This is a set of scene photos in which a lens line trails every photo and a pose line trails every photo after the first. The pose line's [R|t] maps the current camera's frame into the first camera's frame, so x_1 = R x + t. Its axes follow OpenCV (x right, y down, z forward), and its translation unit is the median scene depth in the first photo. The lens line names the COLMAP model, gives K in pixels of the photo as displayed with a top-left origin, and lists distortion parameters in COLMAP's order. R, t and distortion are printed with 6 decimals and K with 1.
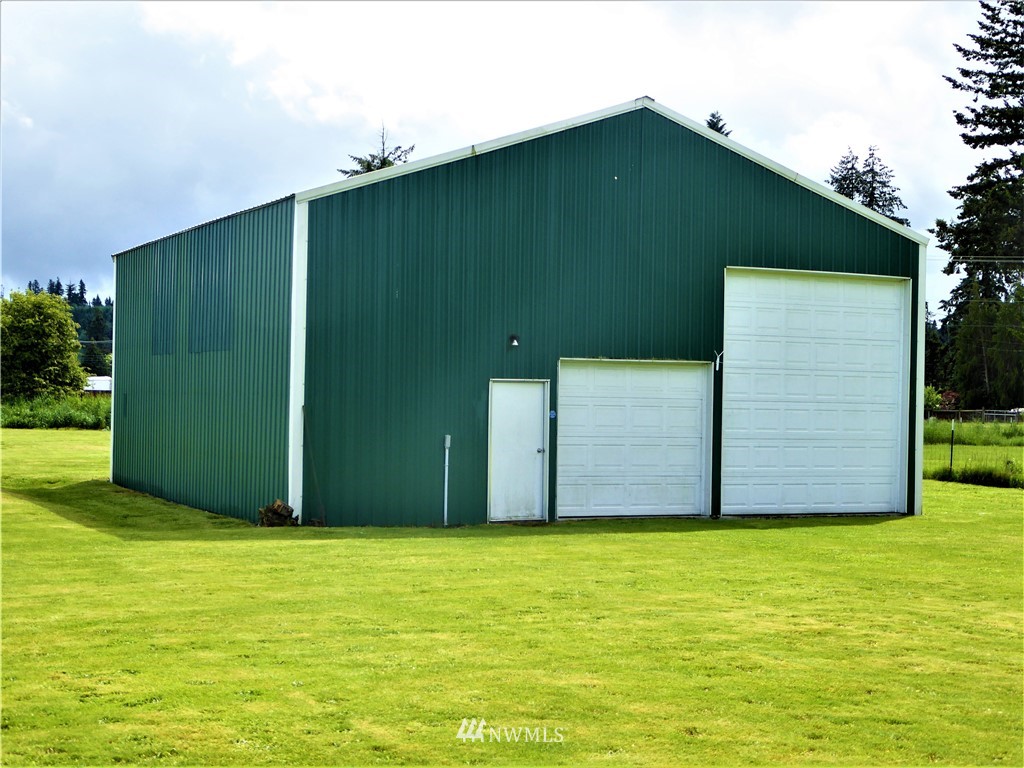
lens RADIAL K [[1671.3, 0, 513.5], [0, 1671.3, 384.8], [0, 0, 1]] dist [0.008881, 0.000000]
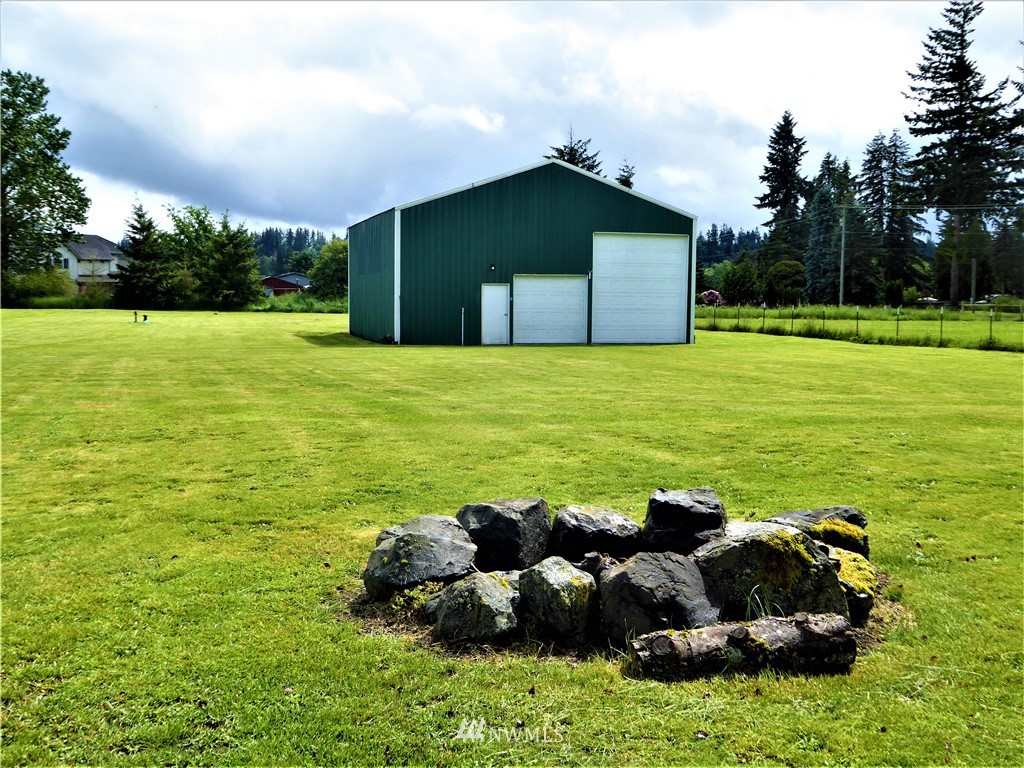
lens RADIAL K [[1086.7, 0, 509.8], [0, 1086.7, 383.5], [0, 0, 1]] dist [0.015780, 0.000000]
pose [[0.987534, 0.004202, -0.157352, 0.056771], [0.009303, 0.996338, 0.084990, 0.001453], [0.157133, -0.085394, 0.983879, -0.108657]]
